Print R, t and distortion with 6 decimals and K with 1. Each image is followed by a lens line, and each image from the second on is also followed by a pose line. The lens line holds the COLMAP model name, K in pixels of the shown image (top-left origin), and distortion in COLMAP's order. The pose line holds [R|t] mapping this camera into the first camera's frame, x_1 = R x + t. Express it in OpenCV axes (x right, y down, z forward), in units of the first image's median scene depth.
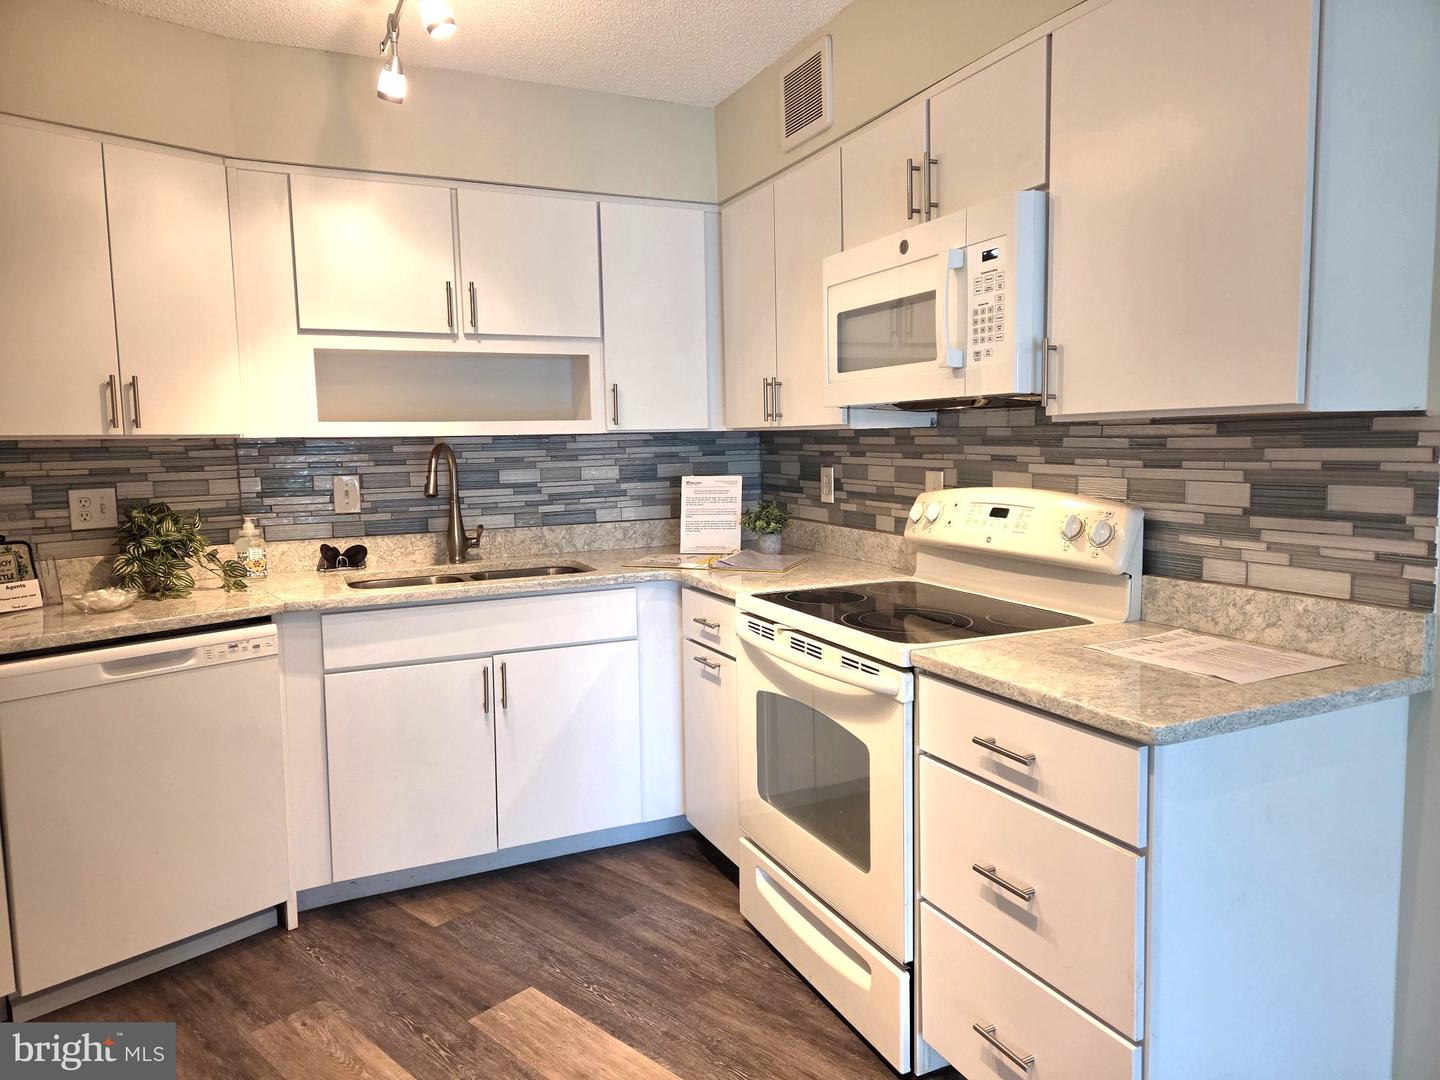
lens RADIAL K [[963.9, 0, 714.6], [0, 963.9, 538.8], [0, 0, 1]] dist [0.055500, -0.036579]
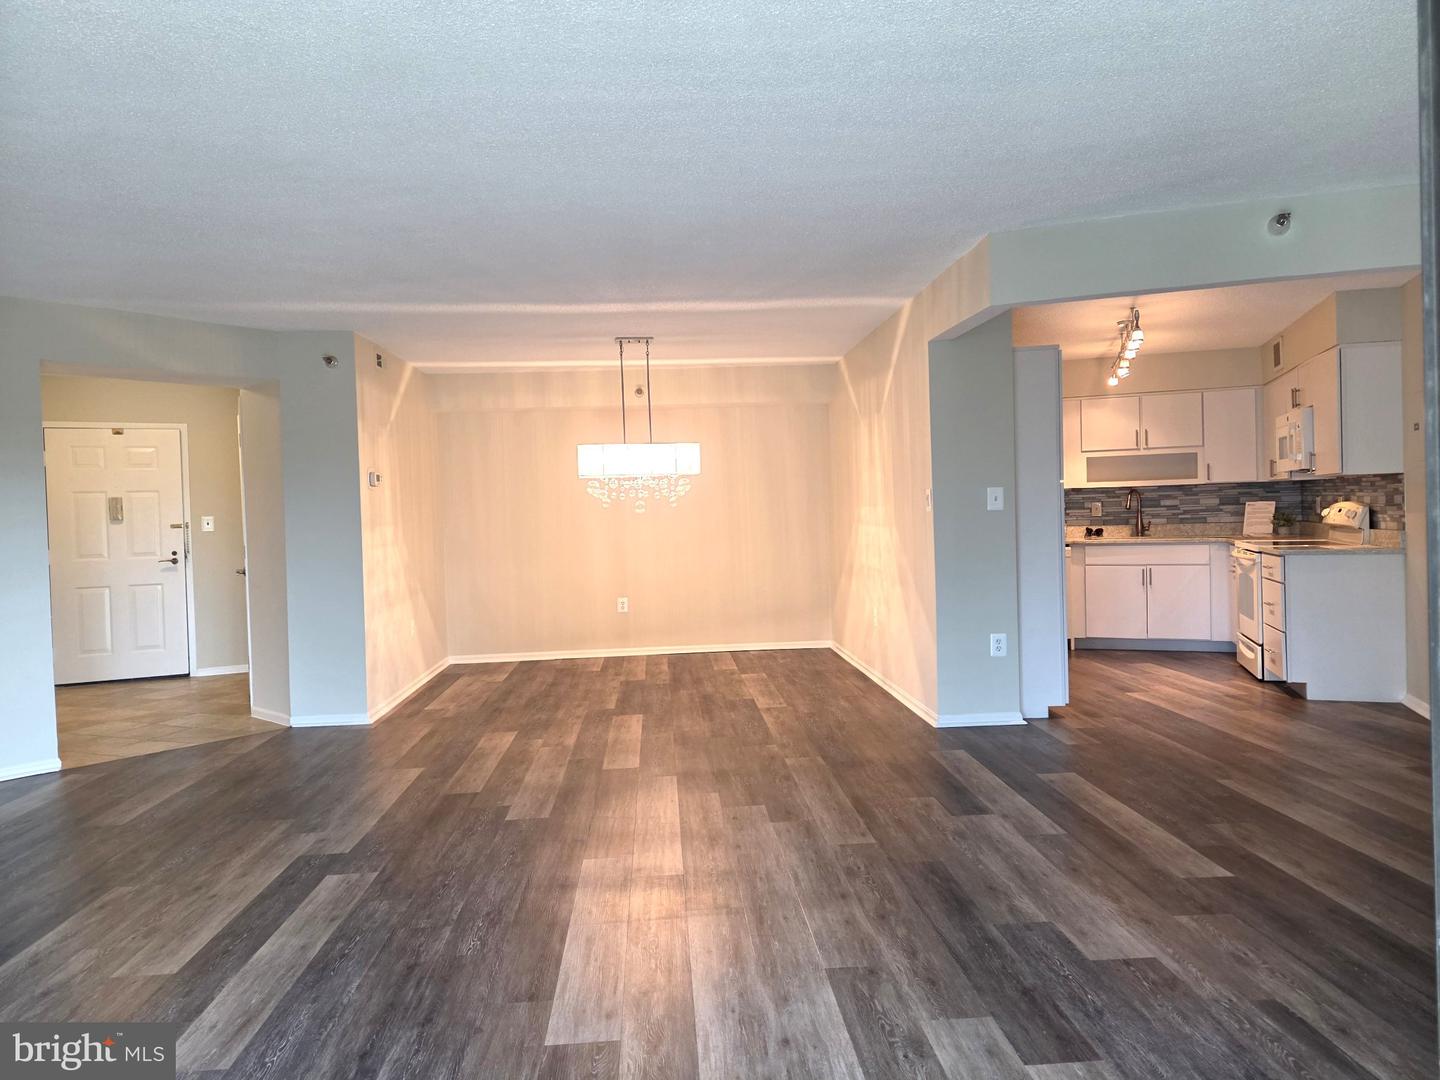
lens RADIAL K [[963.9, 0, 722.1], [0, 963.9, 525.9], [0, 0, 1]] dist [0.055500, -0.036579]
pose [[0.732370, 0.009444, -0.680841, 0.715066], [-0.057832, 0.997153, -0.048378, 0.197529], [0.678446, 0.074805, 0.730832, -1.717223]]
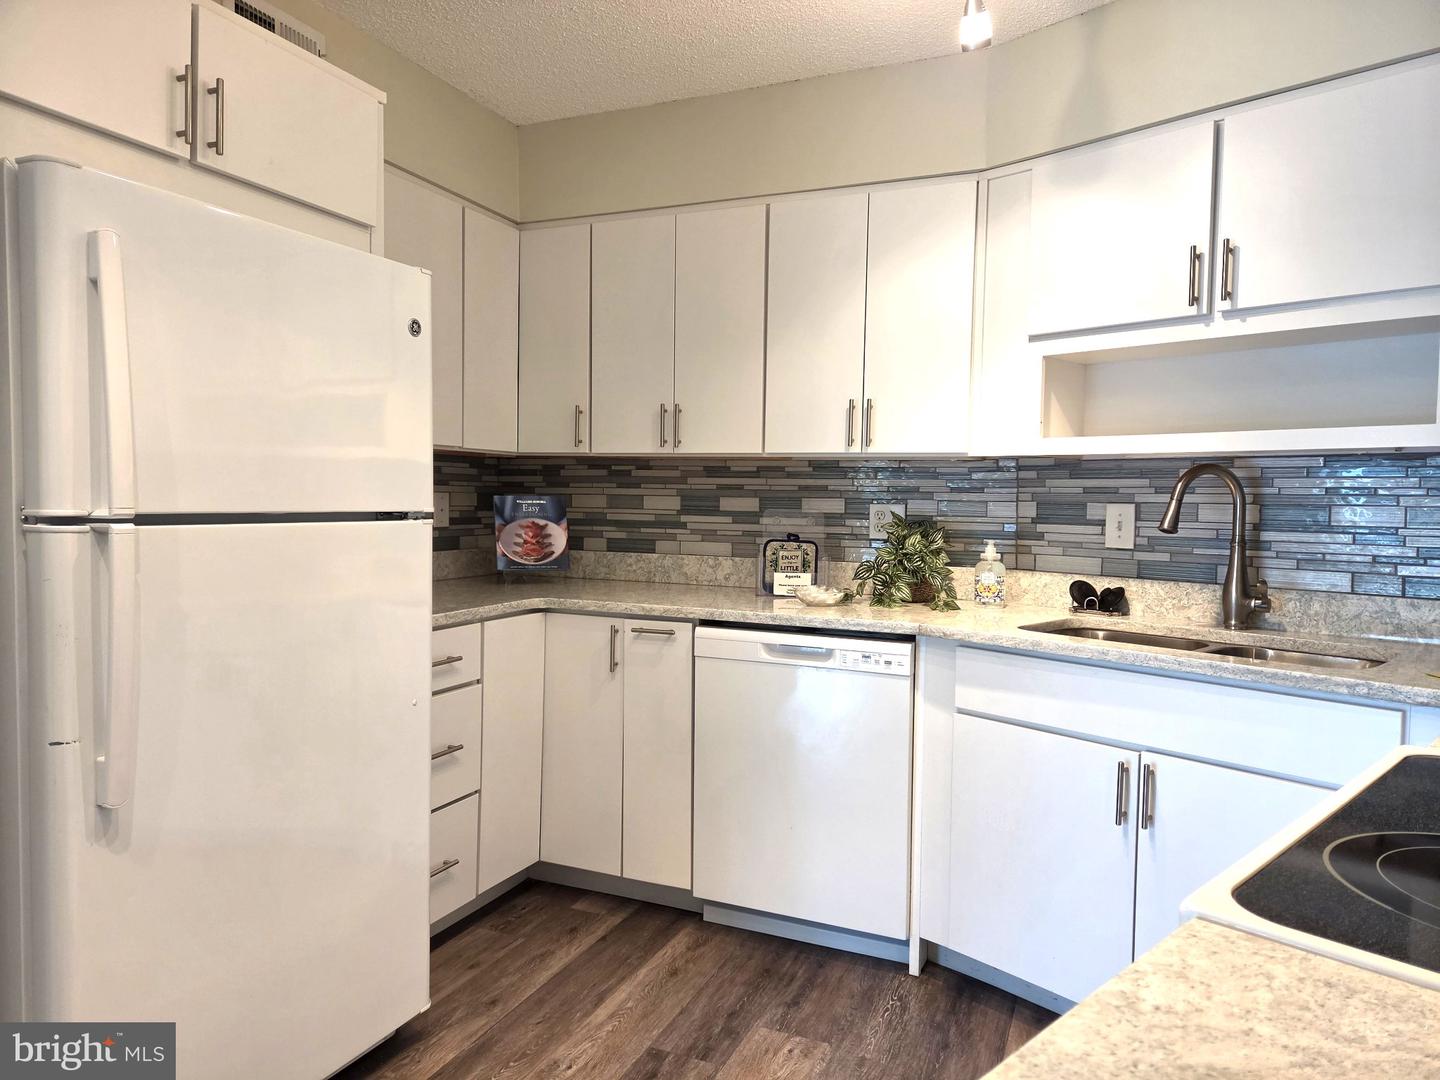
lens RADIAL K [[963.9, 0, 718.0], [0, 963.9, 538.5], [0, 0, 1]] dist [0.055500, -0.036579]
pose [[0.329505, 0.065509, -0.941878, 0.319024], [-0.123141, 0.992051, 0.025919, -0.014985], [0.936089, 0.107443, 0.334953, 0.416084]]
